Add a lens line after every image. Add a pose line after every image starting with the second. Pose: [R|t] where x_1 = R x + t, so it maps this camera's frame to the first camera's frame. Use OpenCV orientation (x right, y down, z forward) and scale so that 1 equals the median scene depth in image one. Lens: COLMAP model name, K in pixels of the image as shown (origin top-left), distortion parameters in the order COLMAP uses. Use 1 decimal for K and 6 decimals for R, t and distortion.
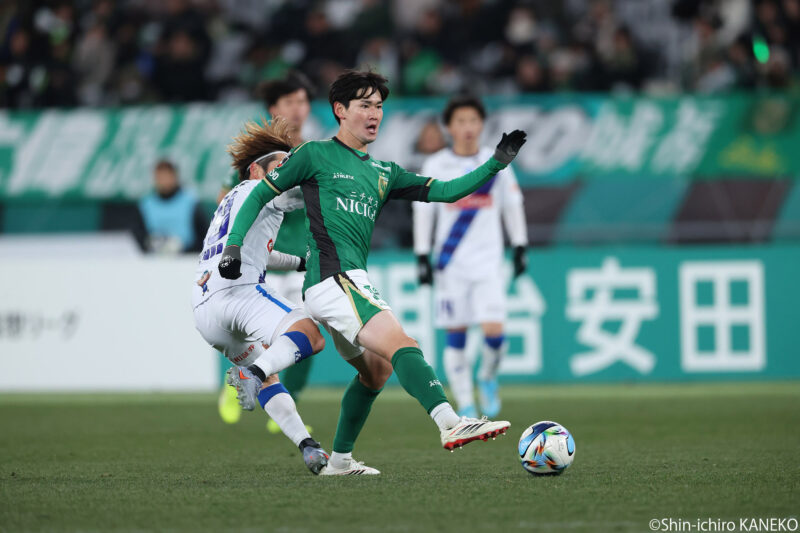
lens RADIAL K [[2987.9, 0, 400.1], [0, 2987.9, 266.8], [0, 0, 1]] dist [-0.049553, 0.000000]
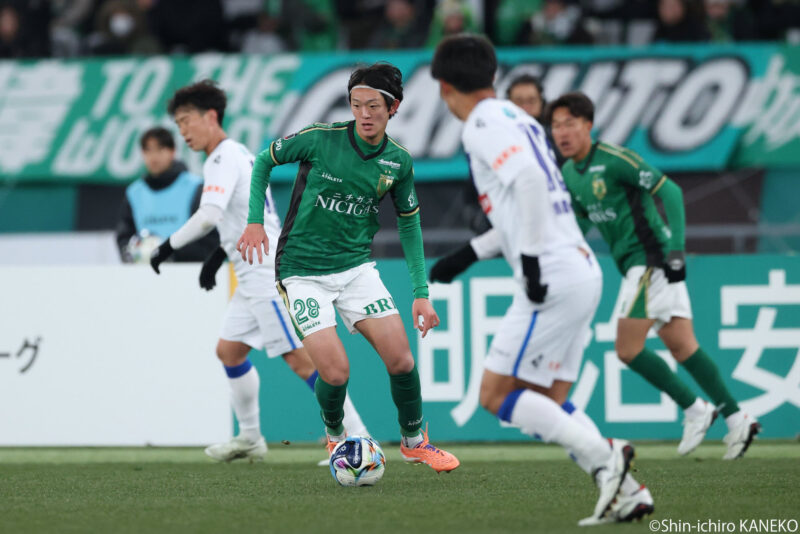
lens RADIAL K [[2987.9, 0, 399.9], [0, 2987.9, 266.5], [0, 0, 1]] dist [-0.049553, 0.000000]
pose [[0.999915, 0.009359, 0.009063, -0.026957], [-0.009354, 0.999956, -0.000600, -0.001667], [-0.009068, 0.000515, 0.999959, 0.265452]]
